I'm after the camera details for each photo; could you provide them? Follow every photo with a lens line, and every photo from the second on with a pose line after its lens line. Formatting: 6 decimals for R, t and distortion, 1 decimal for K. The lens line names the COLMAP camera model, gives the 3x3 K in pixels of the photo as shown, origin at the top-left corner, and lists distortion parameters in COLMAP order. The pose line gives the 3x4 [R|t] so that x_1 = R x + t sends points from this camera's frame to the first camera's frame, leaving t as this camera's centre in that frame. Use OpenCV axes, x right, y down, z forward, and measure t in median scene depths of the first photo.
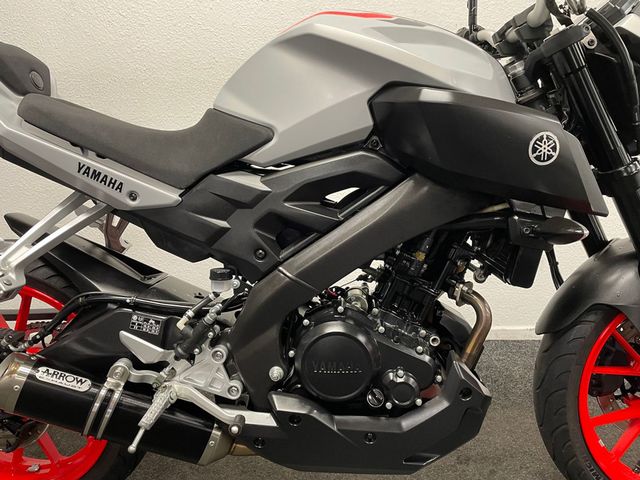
lens RADIAL K [[484.6, 0, 323.6], [0, 484.6, 229.2], [0, 0, 1]] dist [0.091827, -0.115123]
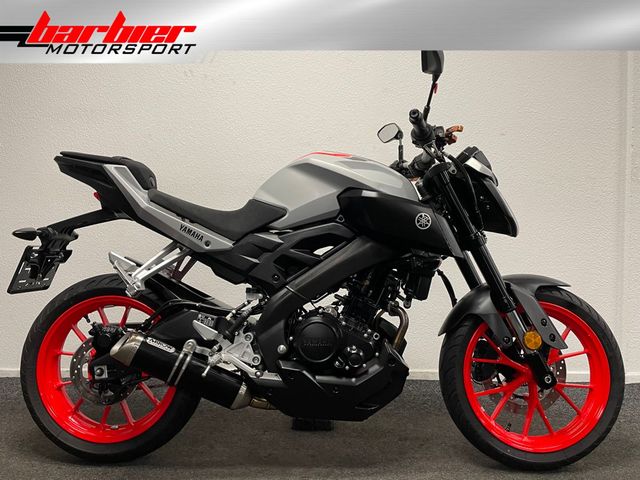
lens RADIAL K [[484.6, 0, 323.6], [0, 484.6, 229.2], [0, 0, 1]] dist [0.091827, -0.115123]
pose [[0.999480, 0.026629, 0.018162, 0.006480], [-0.022045, 0.975799, -0.217557, 0.256647], [-0.023516, 0.217044, 0.975879, -0.762128]]
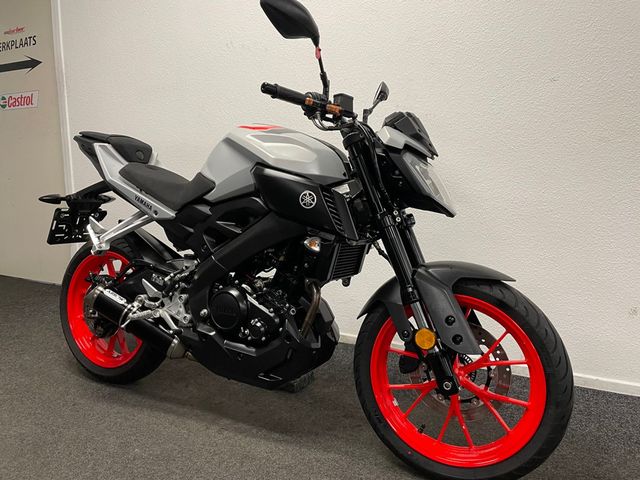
lens RADIAL K [[484.6, 0, 323.6], [0, 484.6, 229.2], [0, 0, 1]] dist [0.091827, -0.115123]
pose [[0.905566, 0.079247, -0.416738, 1.072421], [-0.122946, 0.989261, -0.079040, 0.073368], [0.405999, 0.122812, 0.905584, -0.539530]]
